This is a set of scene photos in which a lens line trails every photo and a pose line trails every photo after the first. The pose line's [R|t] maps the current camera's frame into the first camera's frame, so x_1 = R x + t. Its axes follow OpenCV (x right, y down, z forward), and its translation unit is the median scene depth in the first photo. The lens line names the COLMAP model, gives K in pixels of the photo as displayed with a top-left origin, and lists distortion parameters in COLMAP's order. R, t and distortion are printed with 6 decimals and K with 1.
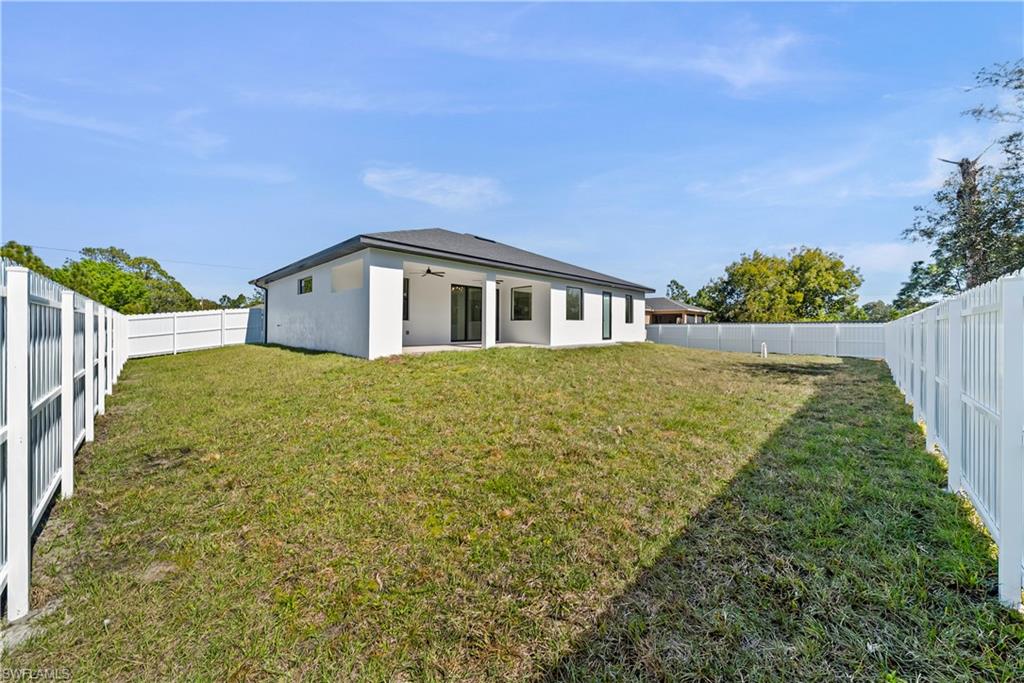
lens RADIAL K [[357.5, 0, 511.3], [0, 357.5, 330.0], [0, 0, 1]] dist [0.000192, 0.000021]
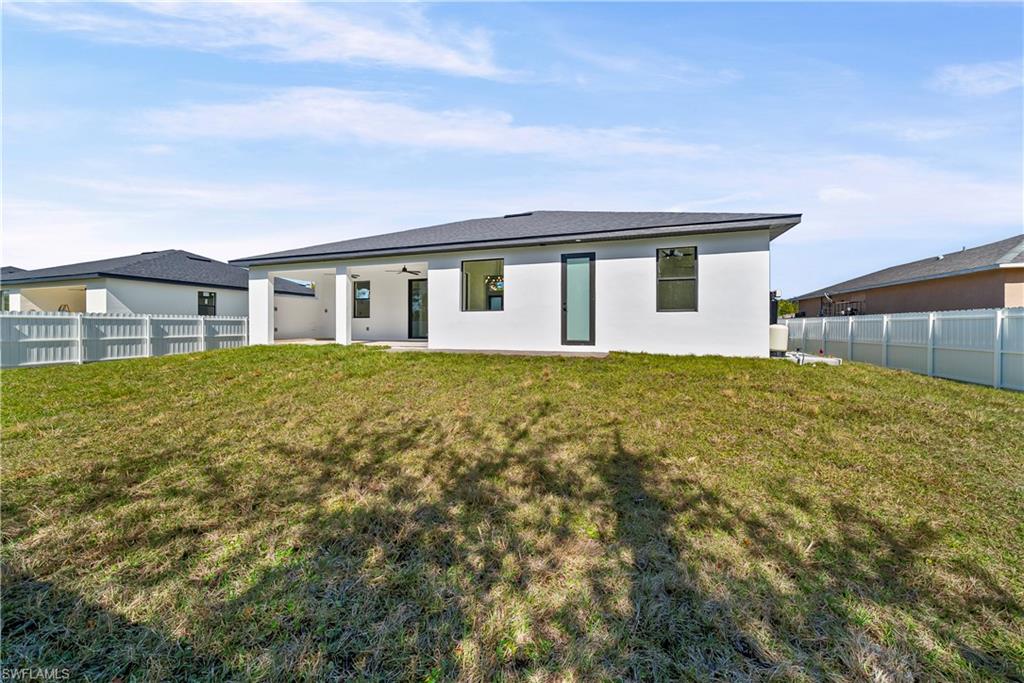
lens RADIAL K [[357.5, 0, 511.3], [0, 357.5, 330.0], [0, 0, 1]] dist [0.000192, 0.000021]
pose [[0.454086, 0.007471, -0.890926, 0.759425], [-0.003911, 0.999972, 0.006392, 0.002878], [0.890949, 0.000581, 0.454103, 0.735551]]
